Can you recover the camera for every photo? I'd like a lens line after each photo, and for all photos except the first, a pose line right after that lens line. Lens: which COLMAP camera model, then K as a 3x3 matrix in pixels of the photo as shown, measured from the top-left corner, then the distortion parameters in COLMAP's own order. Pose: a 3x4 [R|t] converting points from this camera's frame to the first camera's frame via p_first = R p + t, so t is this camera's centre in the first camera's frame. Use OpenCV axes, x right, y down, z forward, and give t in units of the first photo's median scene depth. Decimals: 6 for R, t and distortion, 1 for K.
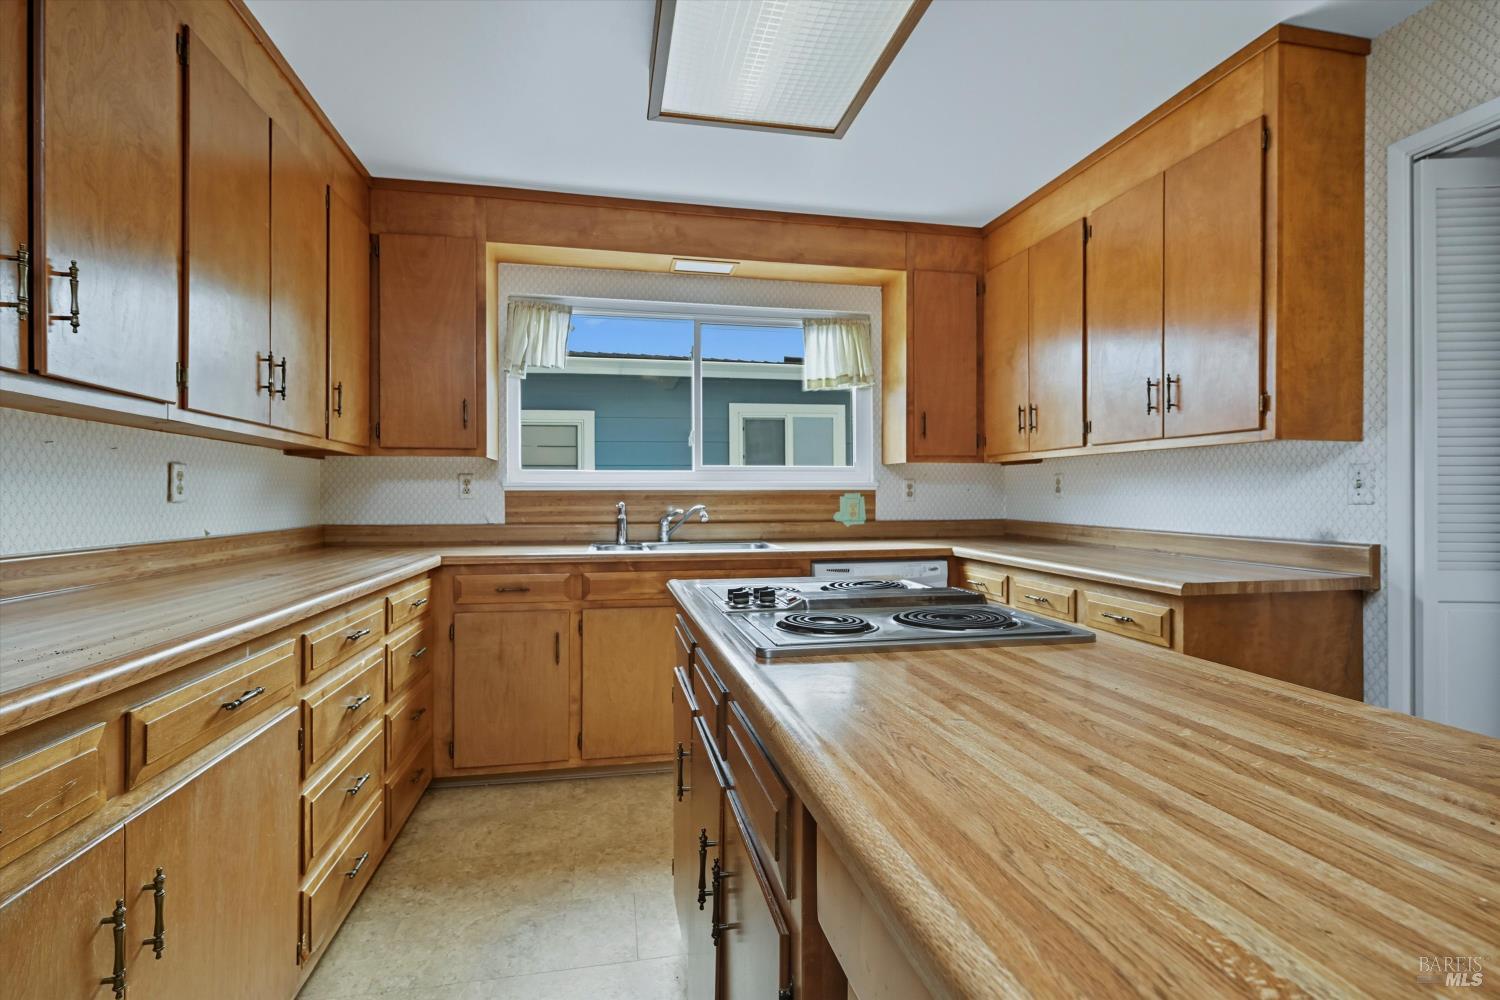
lens RADIAL K [[723.4, 0, 752.3], [0, 723.4, 496.0], [0, 0, 1]] dist [0.000713, 0.000000]
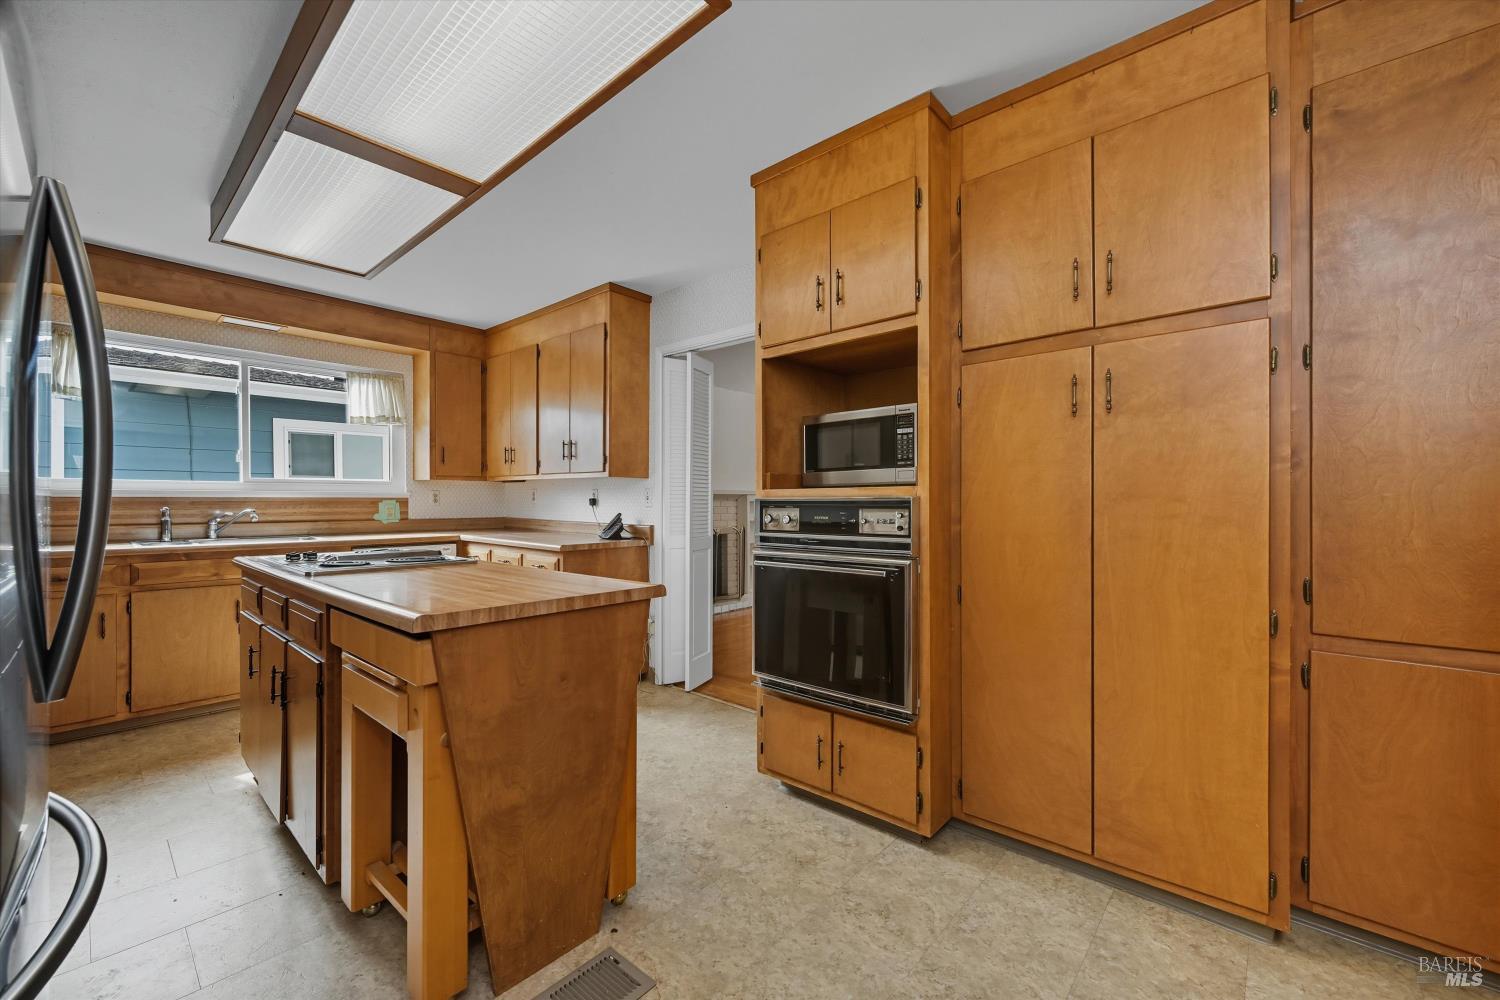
lens RADIAL K [[594.5, 0, 748.7], [0, 594.5, 507.3], [0, 0, 1]] dist [0.001484, -0.000082]
pose [[0.797117, -0.003080, 0.603817, -0.003825], [-0.003868, 0.999940, 0.010207, -0.004995], [-0.603813, -0.010472, 0.797058, -0.411723]]
